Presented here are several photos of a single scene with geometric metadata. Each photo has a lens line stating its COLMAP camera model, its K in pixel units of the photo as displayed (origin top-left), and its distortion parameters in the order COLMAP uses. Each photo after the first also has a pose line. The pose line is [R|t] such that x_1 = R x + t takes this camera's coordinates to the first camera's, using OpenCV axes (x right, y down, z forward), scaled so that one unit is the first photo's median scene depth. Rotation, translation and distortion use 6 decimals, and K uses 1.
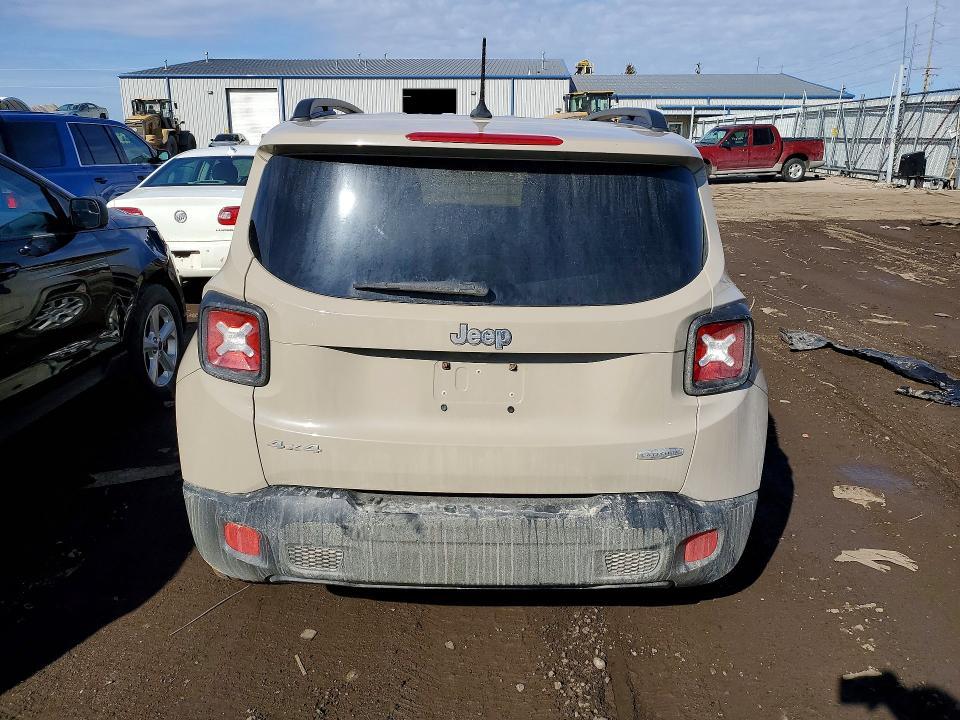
lens RADIAL K [[800.8, 0, 475.1], [0, 800.8, 361.1], [0, 0, 1]] dist [-0.012572, 0.068909]
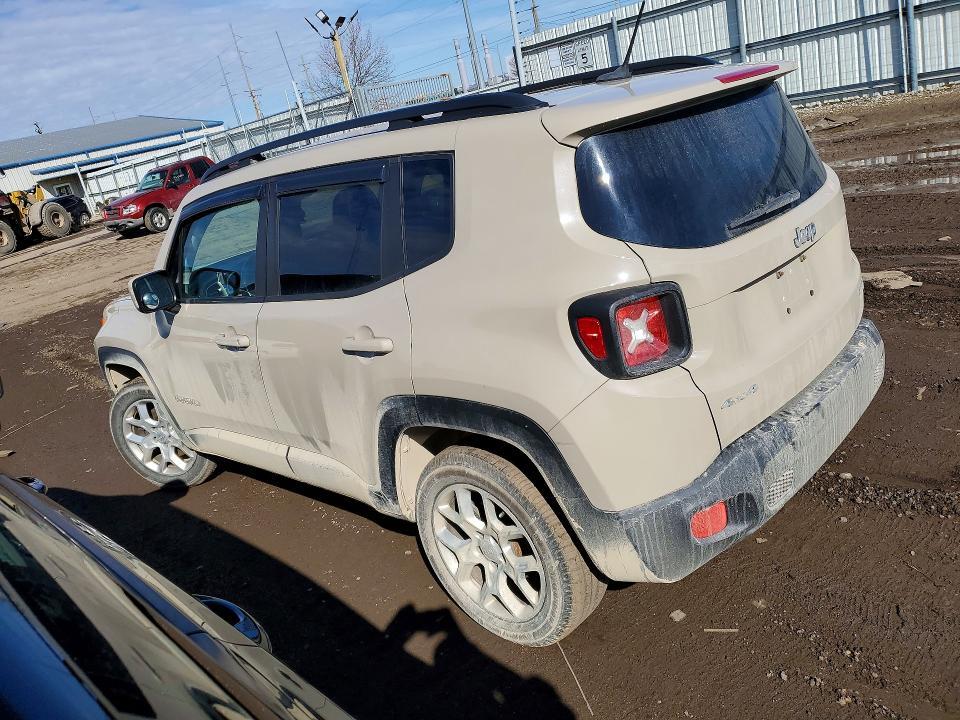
lens RADIAL K [[800.8, 0, 475.1], [0, 800.8, 361.1], [0, 0, 1]] dist [-0.012572, 0.068909]
pose [[0.653769, -0.381477, 0.653499, -0.135672], [0.415511, 0.902753, 0.111295, -0.023114], [-0.632405, 0.198775, 0.748700, 0.055636]]
